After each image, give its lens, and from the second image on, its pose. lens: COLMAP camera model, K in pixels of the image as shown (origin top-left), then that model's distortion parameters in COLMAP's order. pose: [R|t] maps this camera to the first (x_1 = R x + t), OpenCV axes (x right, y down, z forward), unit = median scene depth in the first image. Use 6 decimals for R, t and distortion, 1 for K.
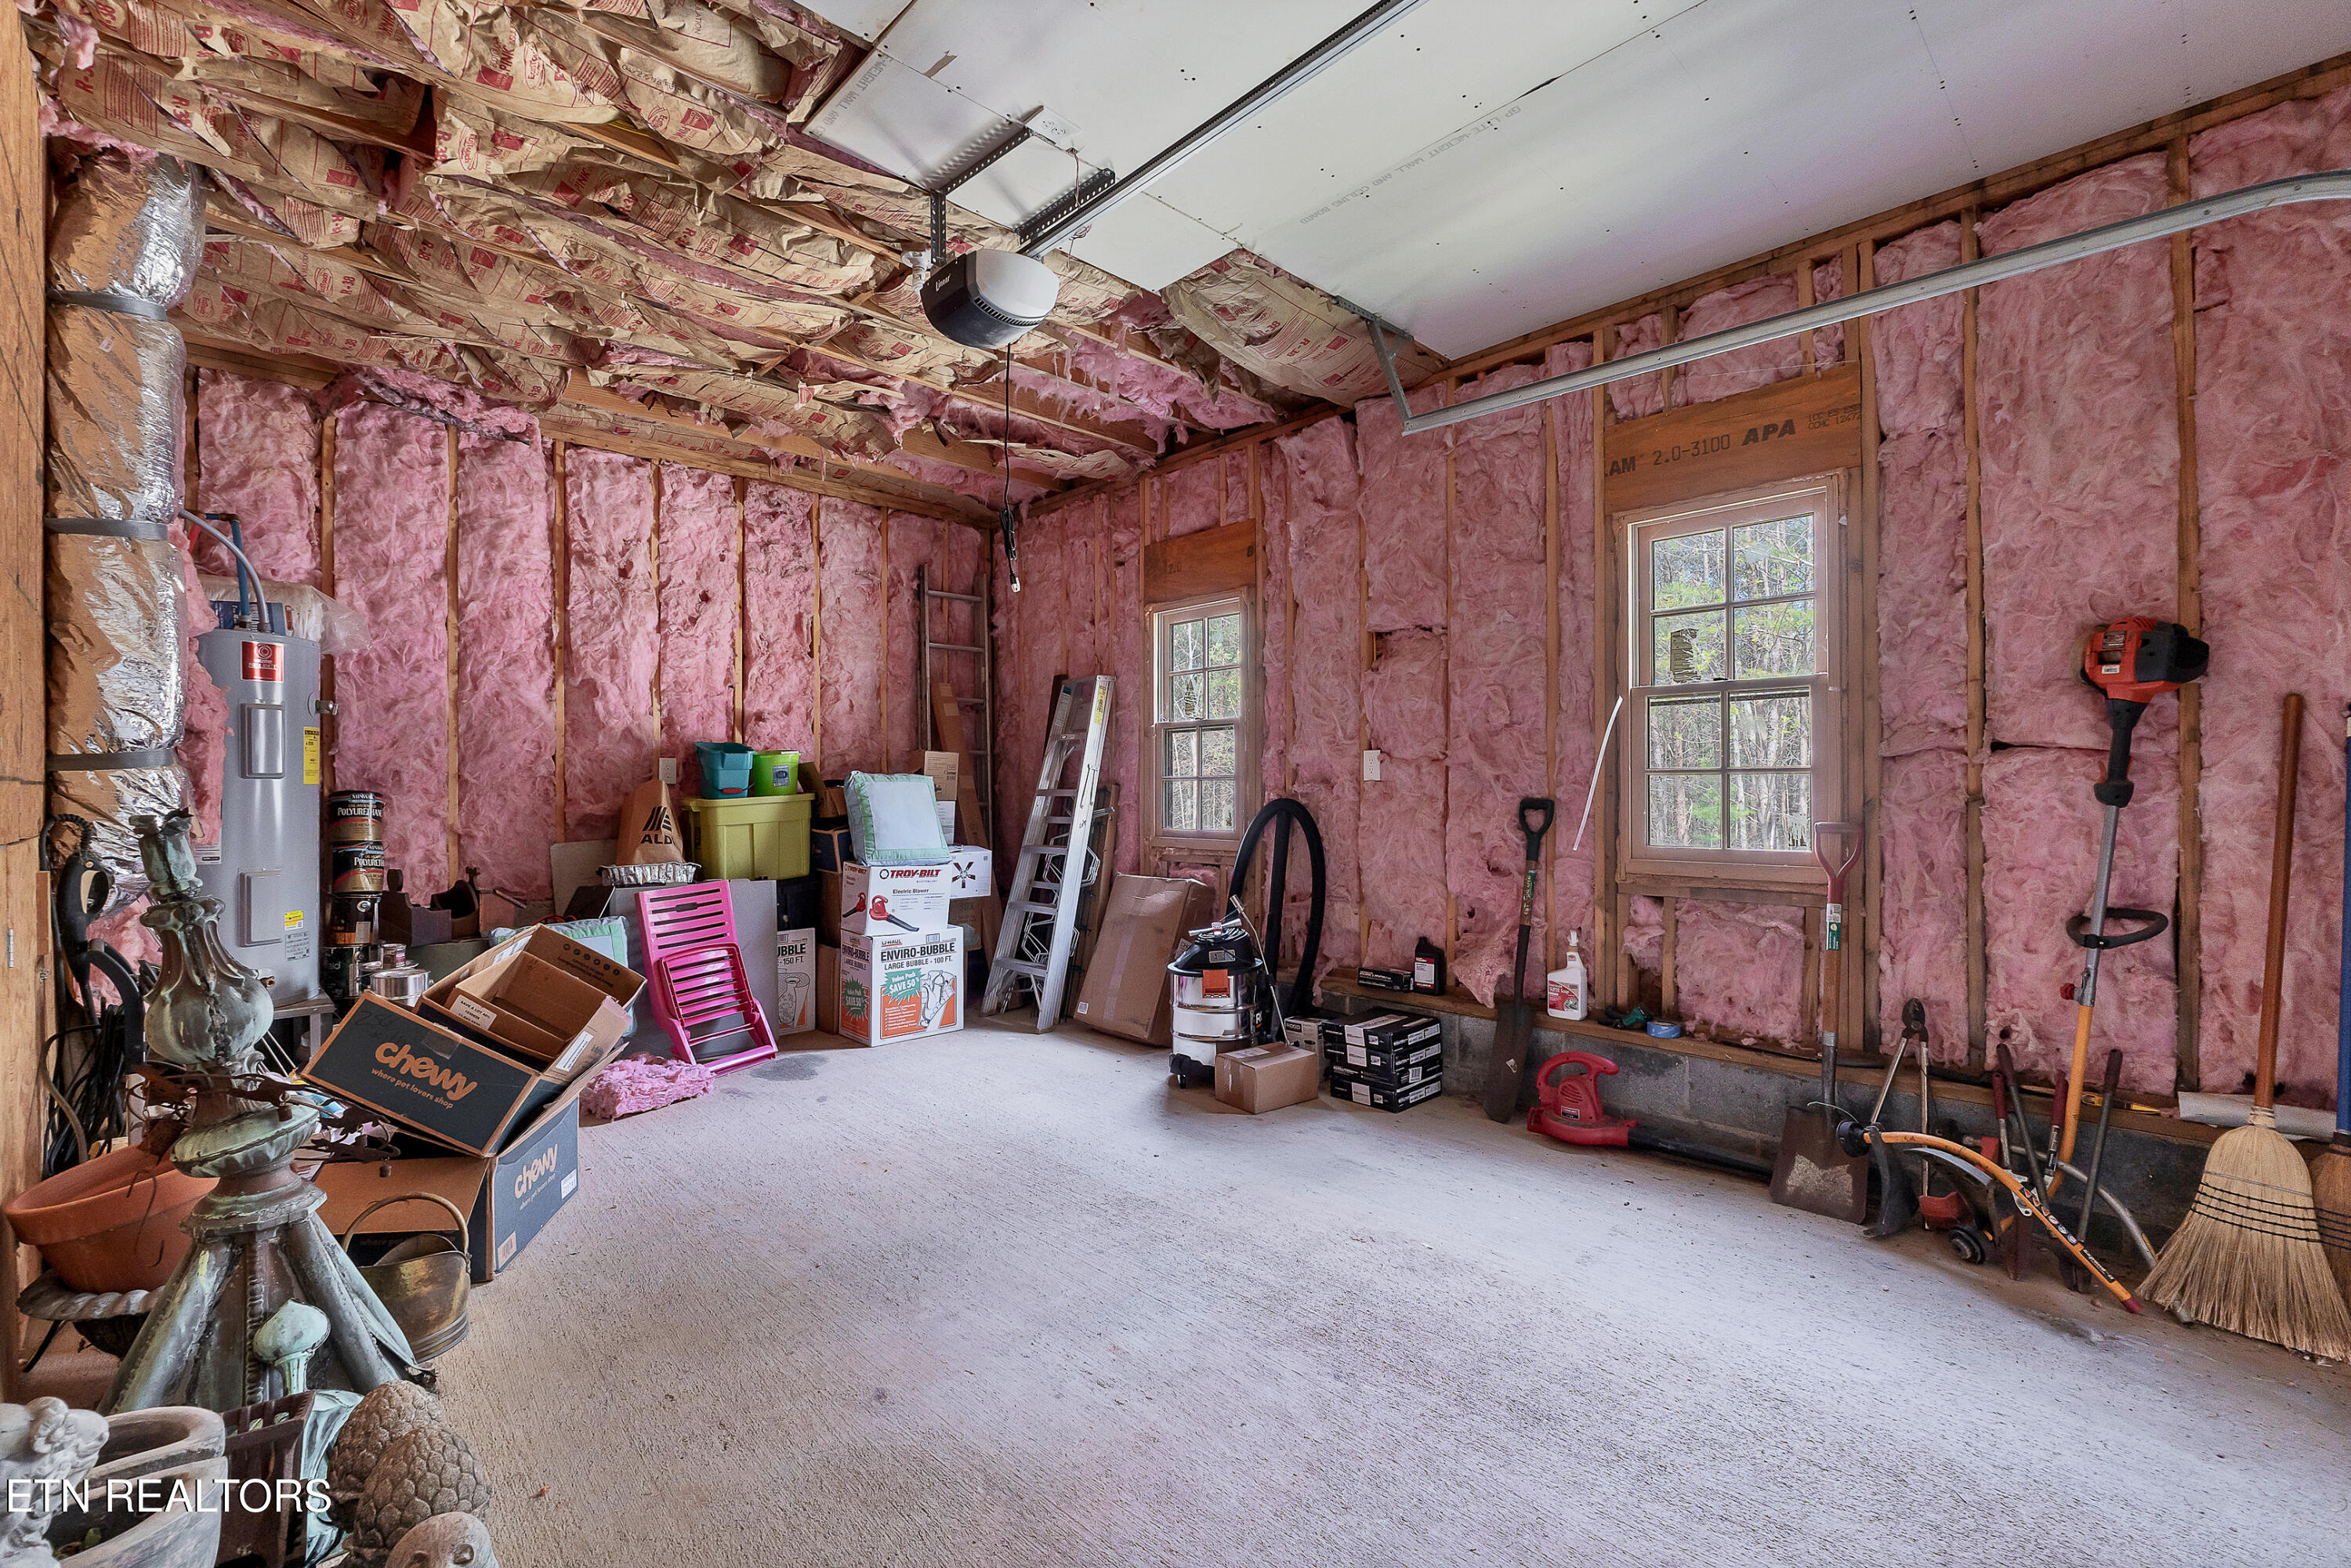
lens RADIAL K [[1025.9, 0, 1170.7], [0, 1025.9, 788.6], [0, 0, 1]] dist [-0.004481, -0.001363]
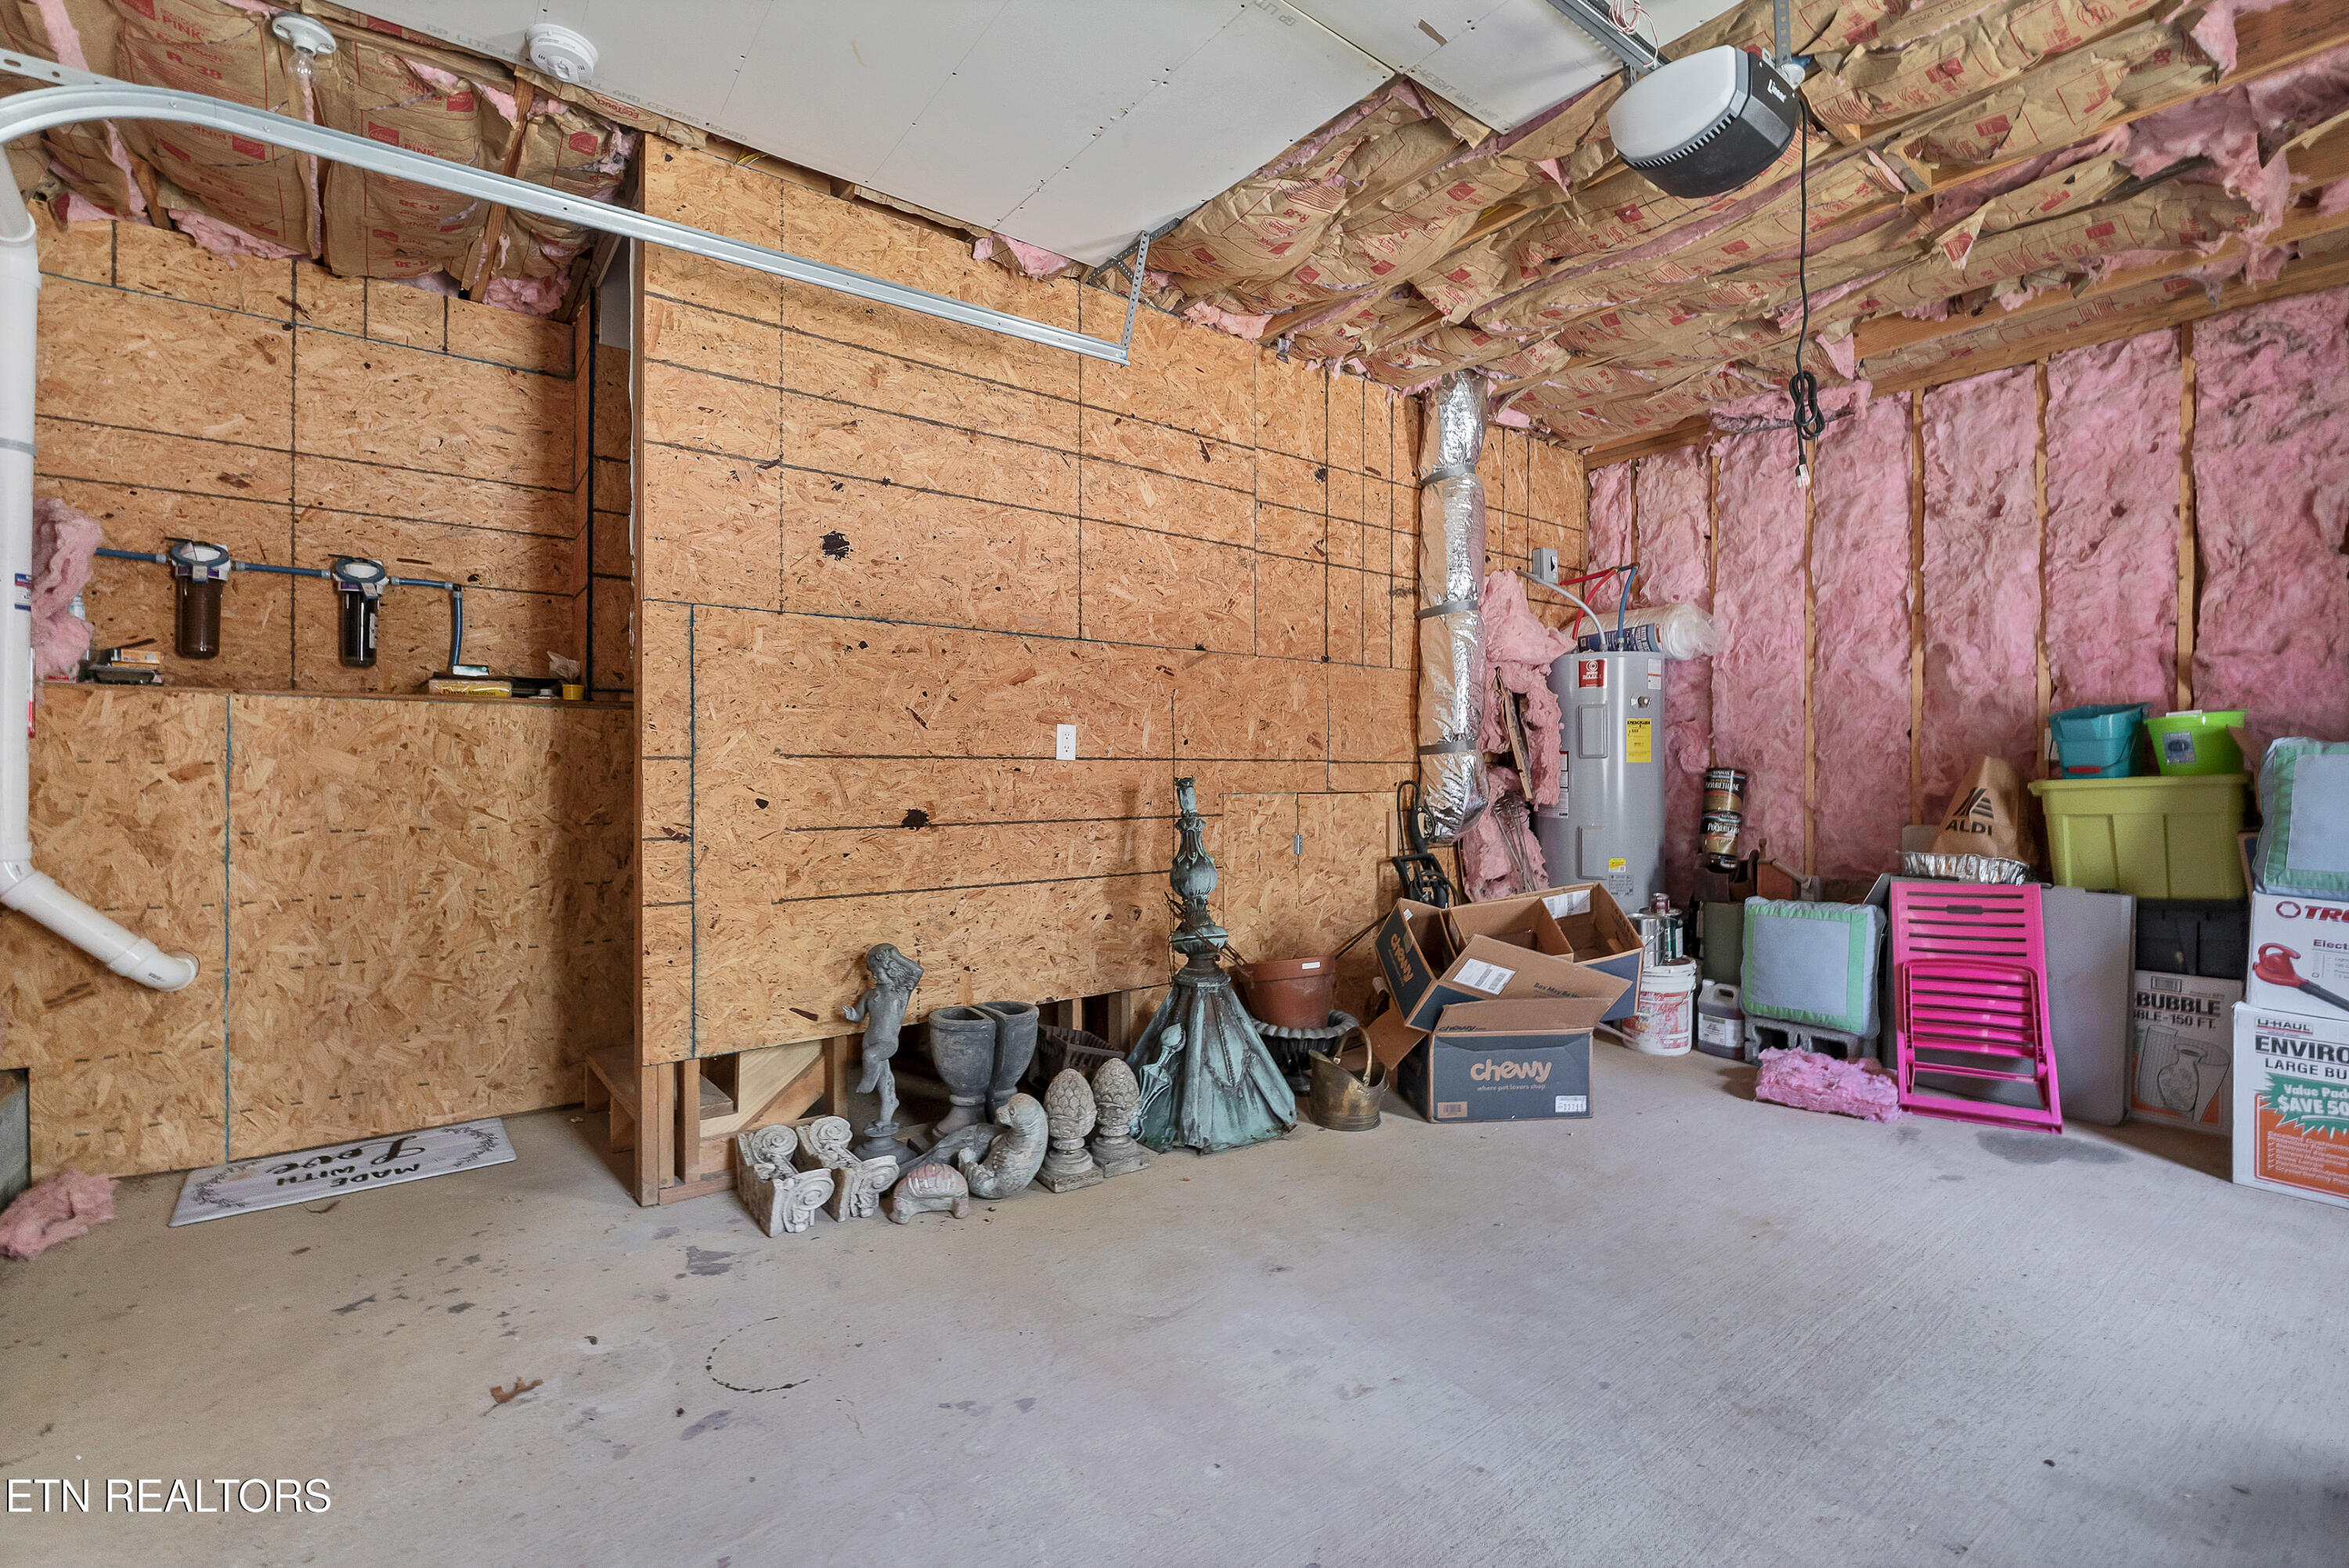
lens RADIAL K [[1025.0, 0, 1168.7], [0, 1025.0, 772.3], [0, 0, 1]] dist [-0.004481, -0.001363]
pose [[-0.119379, 0.006225, -0.992829, 0.410310], [-0.001451, 0.999978, 0.006444, 0.000515], [0.992848, 0.002210, -0.119368, 0.450726]]
